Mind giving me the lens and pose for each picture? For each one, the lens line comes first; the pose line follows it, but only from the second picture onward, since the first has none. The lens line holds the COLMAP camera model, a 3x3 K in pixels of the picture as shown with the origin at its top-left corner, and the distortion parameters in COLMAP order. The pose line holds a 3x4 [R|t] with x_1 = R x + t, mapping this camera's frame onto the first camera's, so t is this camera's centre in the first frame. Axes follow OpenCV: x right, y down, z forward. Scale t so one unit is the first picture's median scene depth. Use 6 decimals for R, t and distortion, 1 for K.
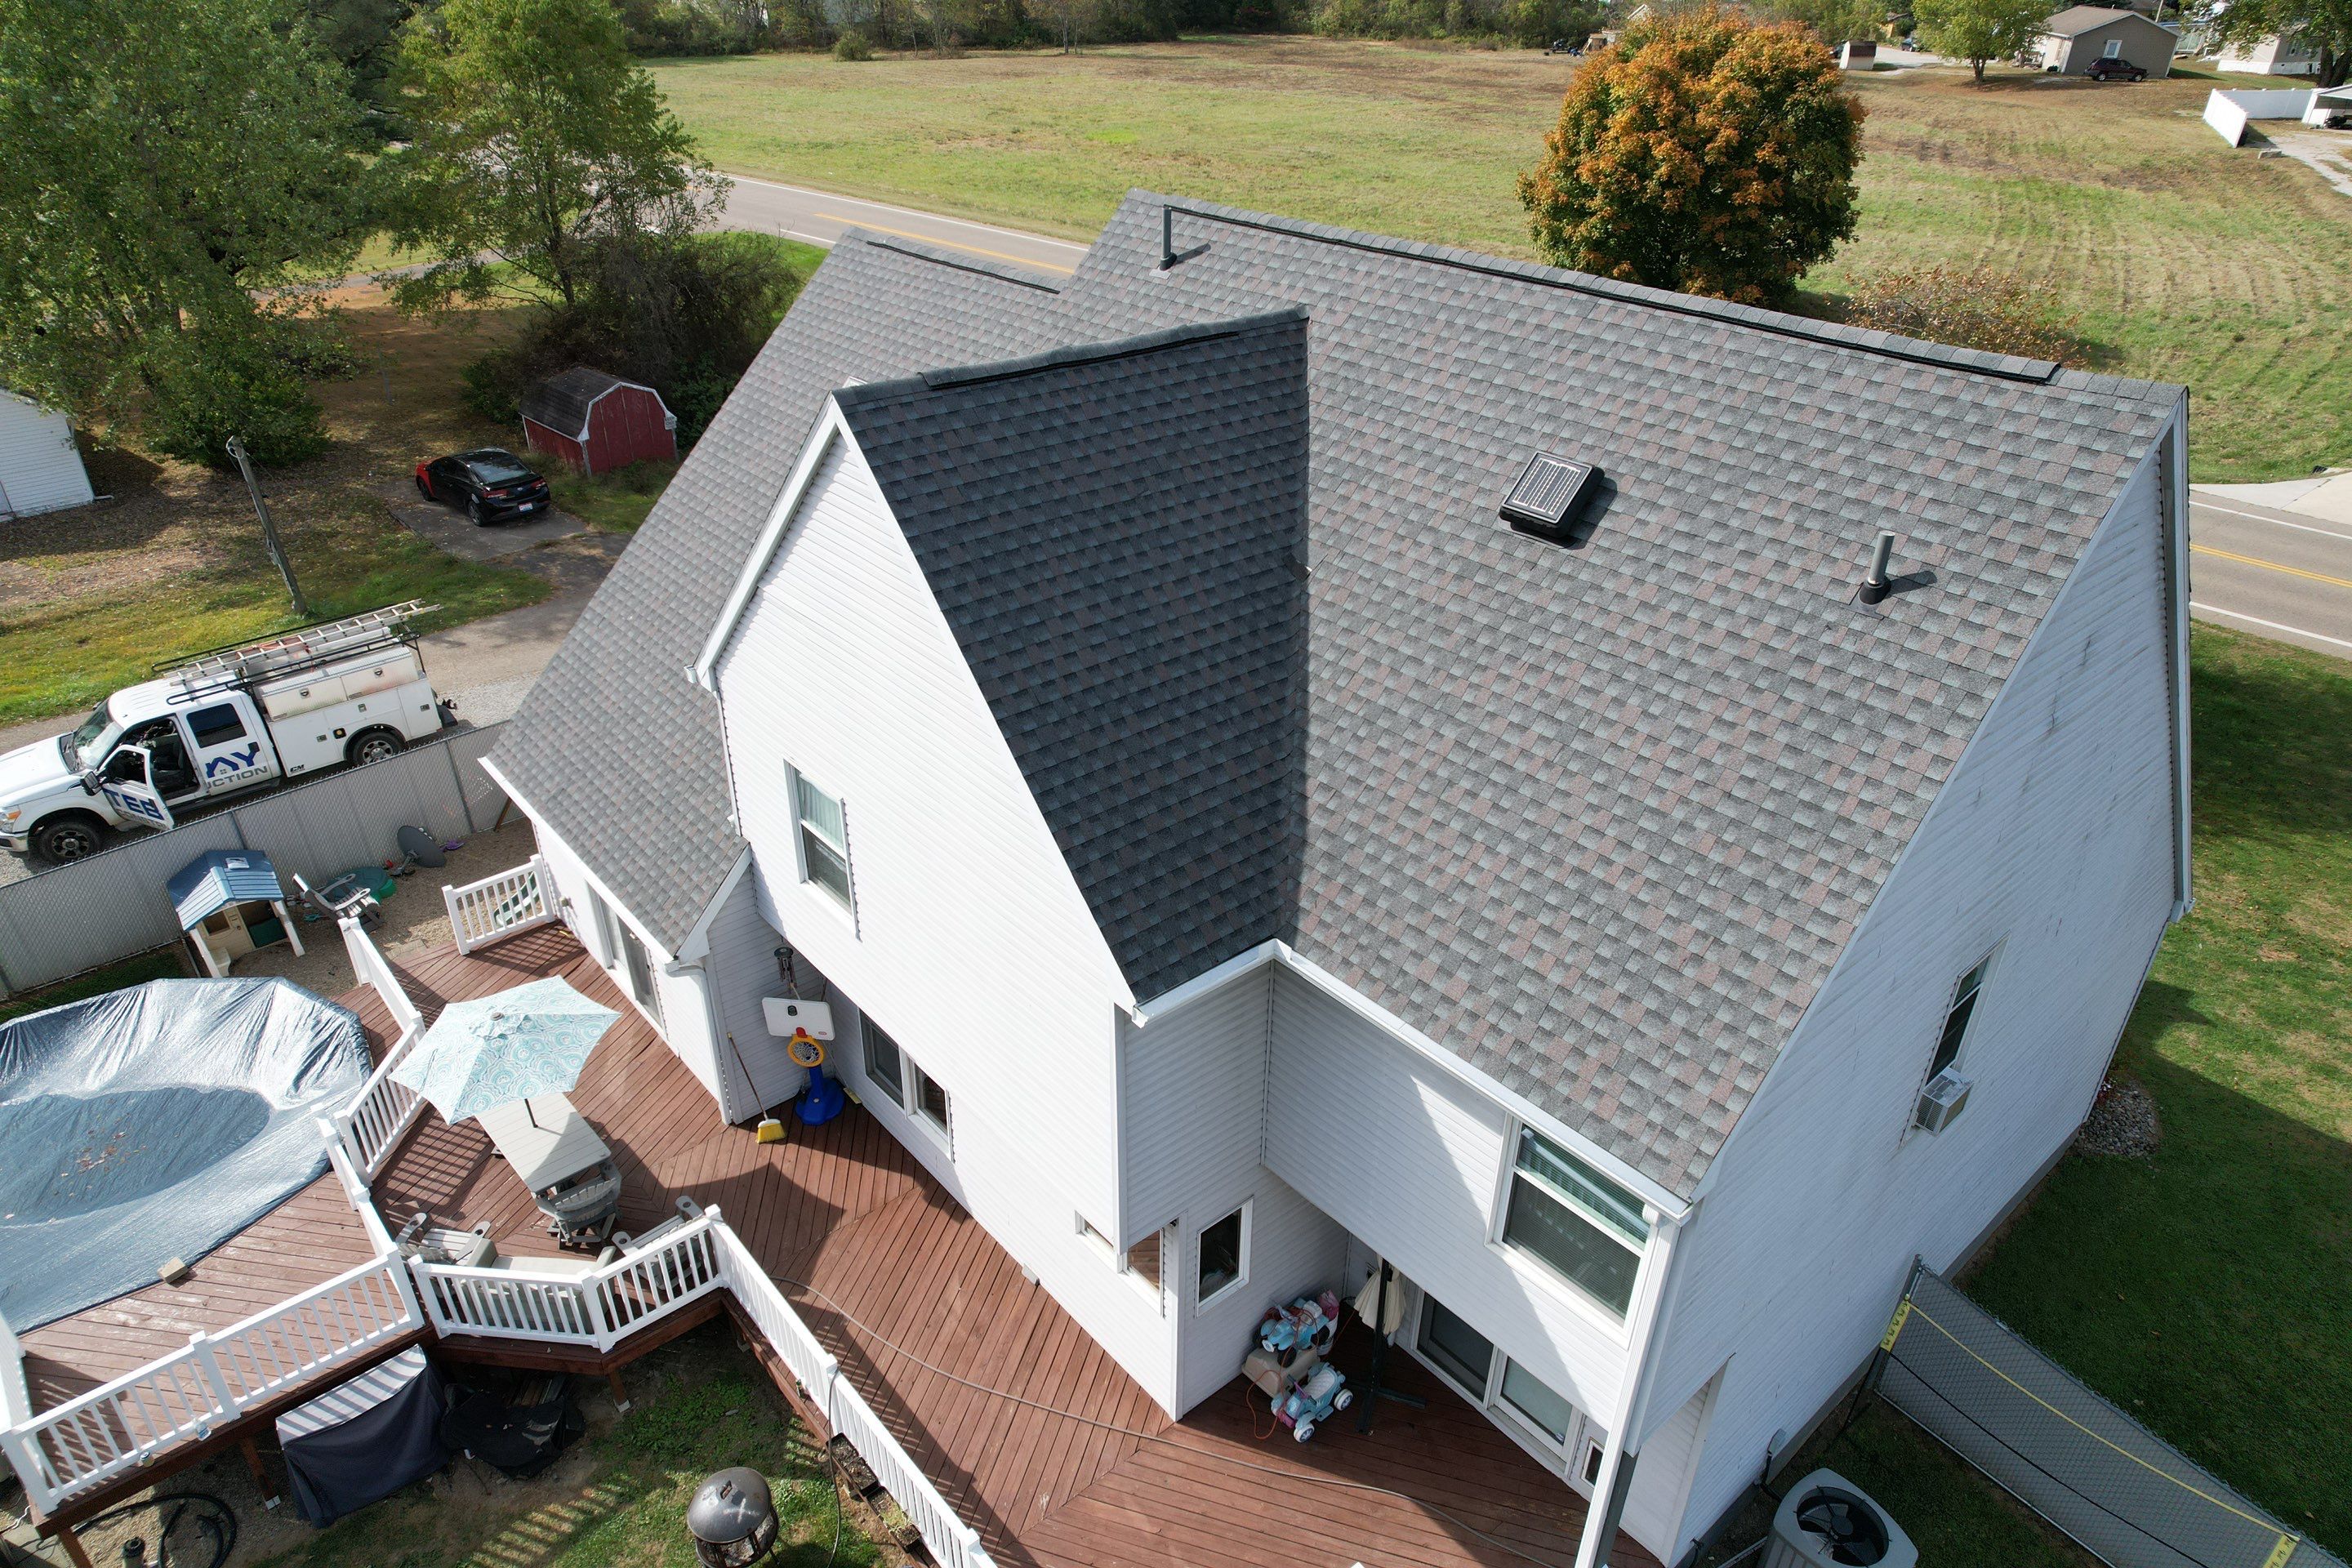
lens RADIAL K [[1498.6, 0, 1173.3], [0, 1498.6, 786.4], [0, 0, 1]] dist [-0.066164, 0.051206]
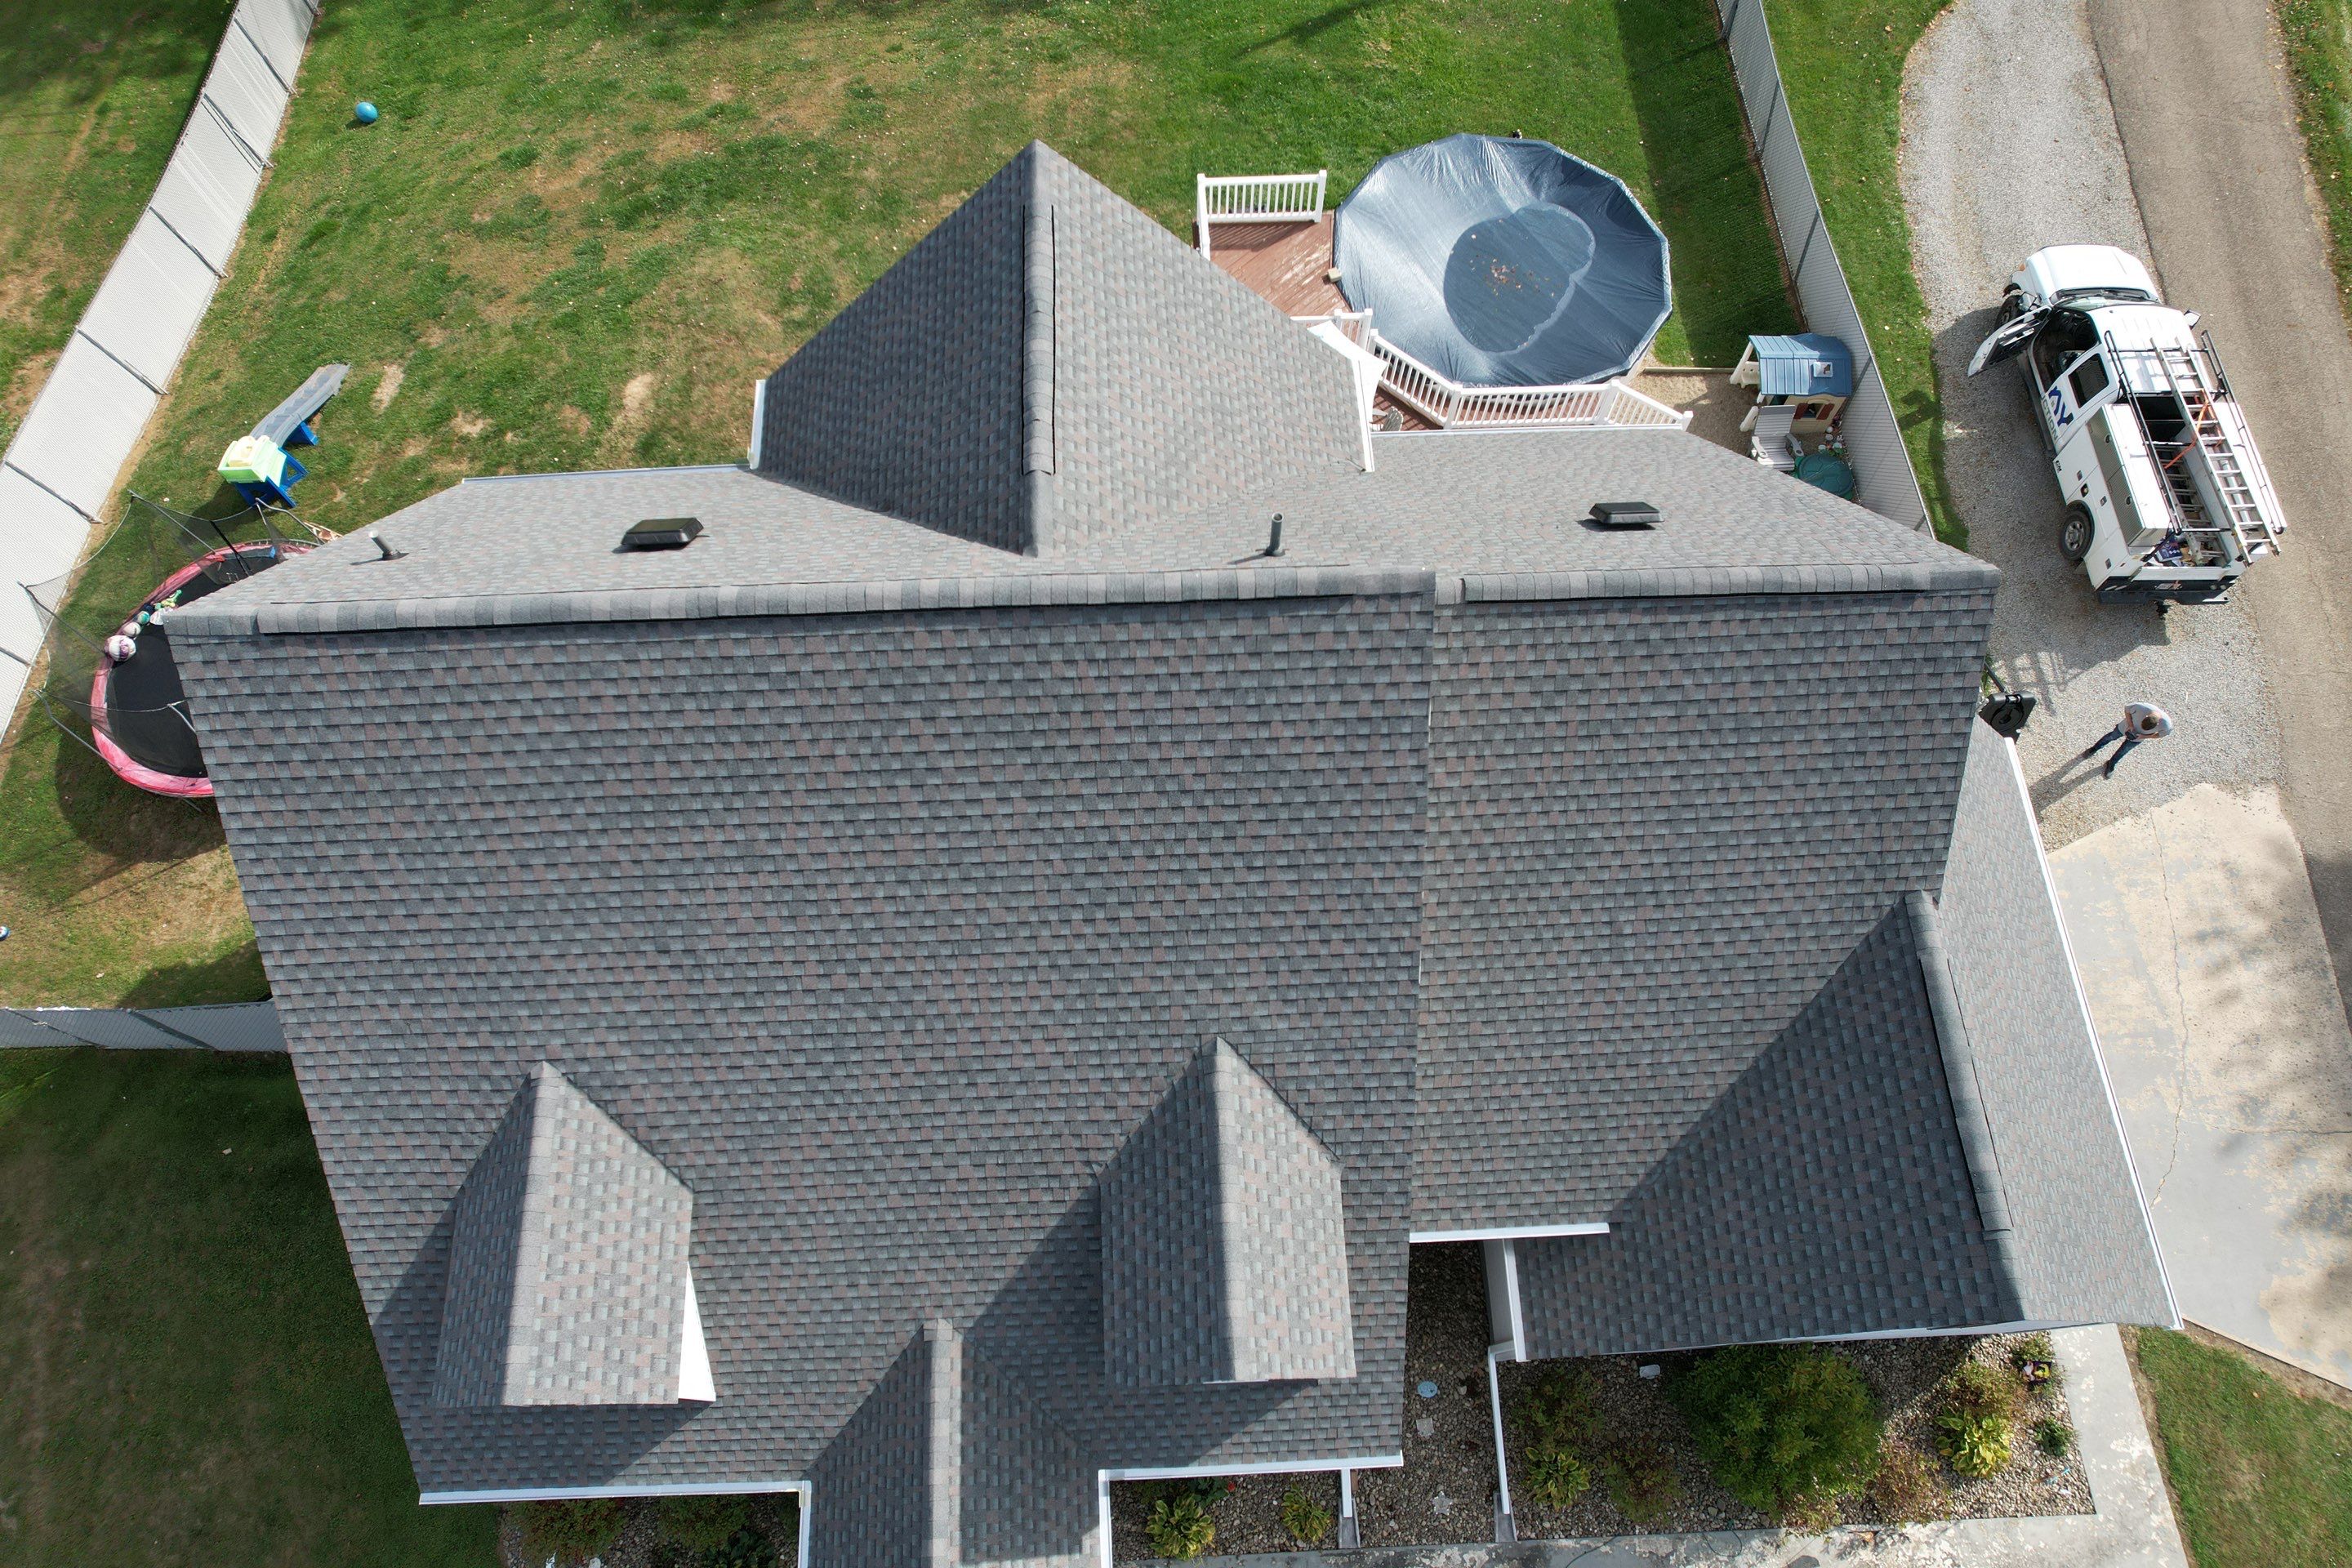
lens RADIAL K [[1498.6, 0, 1175.2], [0, 1498.6, 792.2], [0, 0, 1]] dist [-0.066164, 0.051206]
pose [[-0.619514, 0.718316, -0.316582, 0.250009], [-0.392732, 0.065573, 0.917312, -0.690473], [0.679680, 0.692620, 0.241482, 0.525323]]
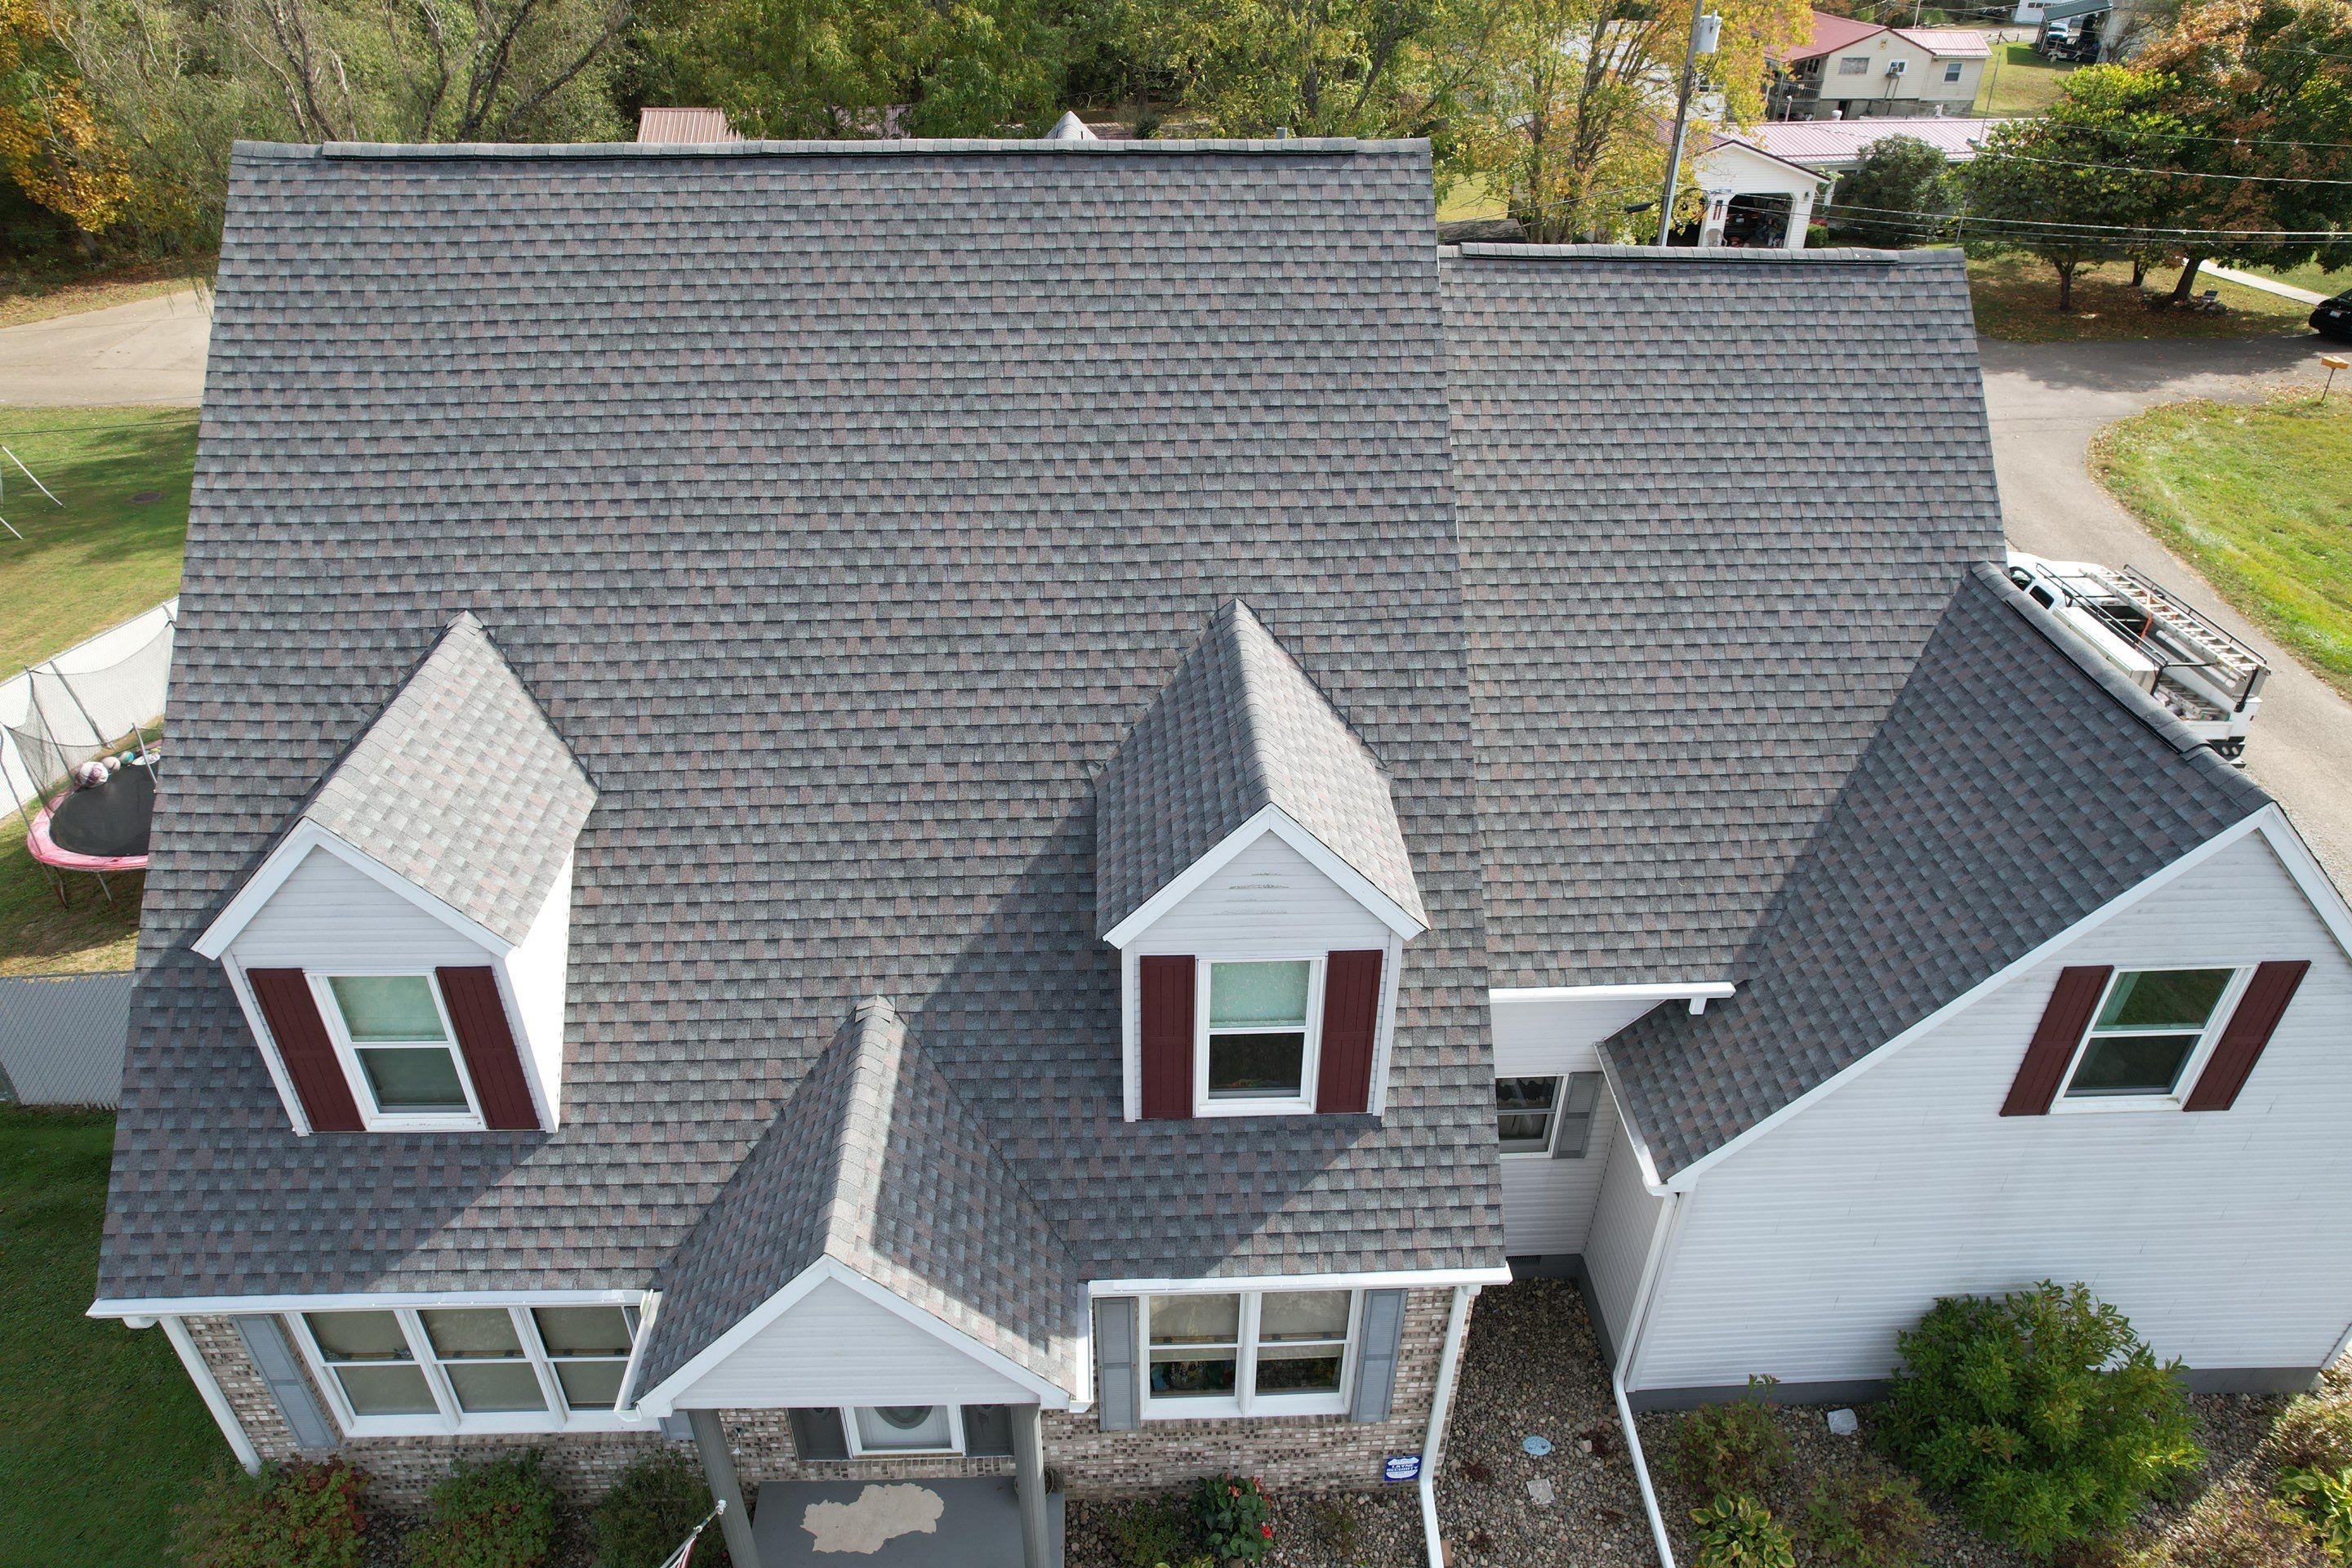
lens RADIAL K [[1498.6, 0, 1177.9], [0, 1498.6, 788.8], [0, 0, 1]] dist [-0.066164, 0.051206]
pose [[-0.619077, 0.417707, -0.665029, 0.499114], [-0.397385, 0.563783, 0.724040, -0.489515], [0.677369, 0.712509, -0.183034, 0.861275]]
